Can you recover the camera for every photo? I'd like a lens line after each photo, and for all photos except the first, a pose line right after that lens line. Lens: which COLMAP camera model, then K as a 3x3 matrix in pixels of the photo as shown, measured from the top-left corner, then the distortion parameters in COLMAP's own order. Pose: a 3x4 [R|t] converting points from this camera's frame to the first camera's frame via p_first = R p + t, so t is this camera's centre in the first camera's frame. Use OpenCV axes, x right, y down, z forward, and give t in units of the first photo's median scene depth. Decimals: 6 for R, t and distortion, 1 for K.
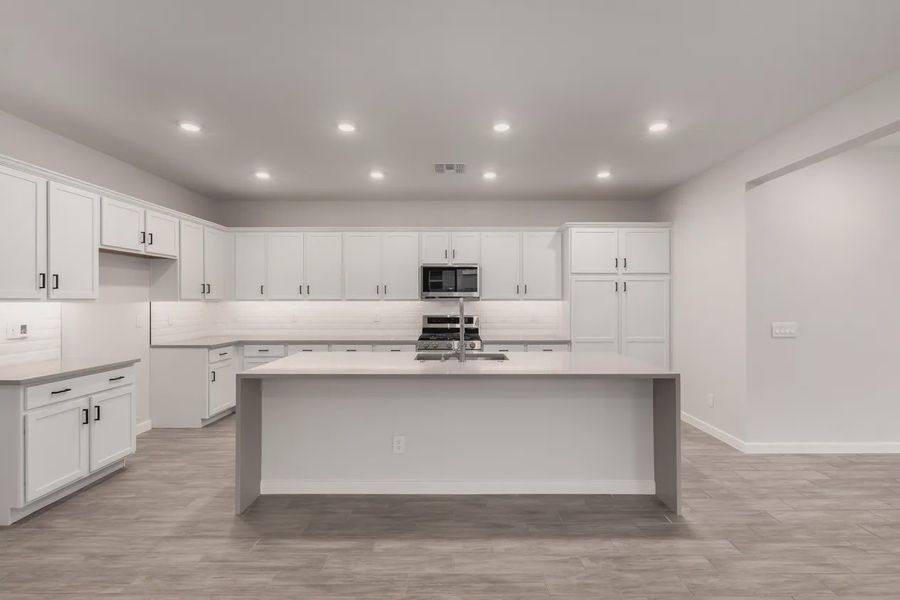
lens RADIAL K [[391.2, 0, 440.9], [0, 391.2, 300.8], [0, 0, 1]] dist [0.001065, -0.000049]
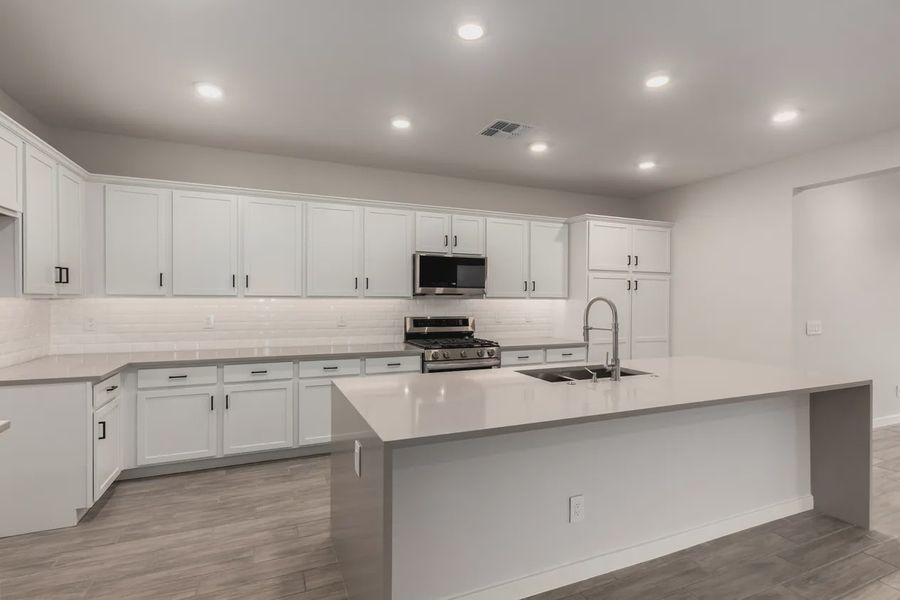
lens RADIAL K [[407.7, 0, 450.0], [0, 407.7, 300.0], [0, 0, 1]] dist [0.001012, -0.000255]
pose [[0.916685, 0.004014, 0.399590, -0.353753], [-0.005716, 0.999979, 0.003068, -0.000098], [-0.399569, -0.005097, 0.916689, 0.255780]]
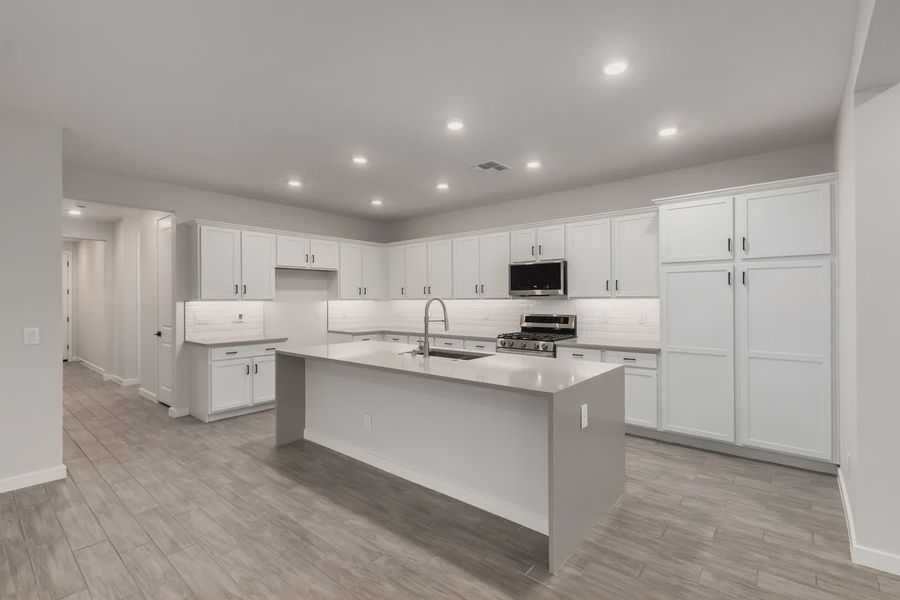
lens RADIAL K [[377.8, 0, 440.0], [0, 377.8, 299.1], [0, 0, 1]] dist [0.001291, -0.000076]
pose [[0.795360, -0.004168, -0.606123, 0.445437], [0.004295, 0.999990, -0.001241, 0.000128], [0.606122, -0.001616, 0.795370, 0.132438]]
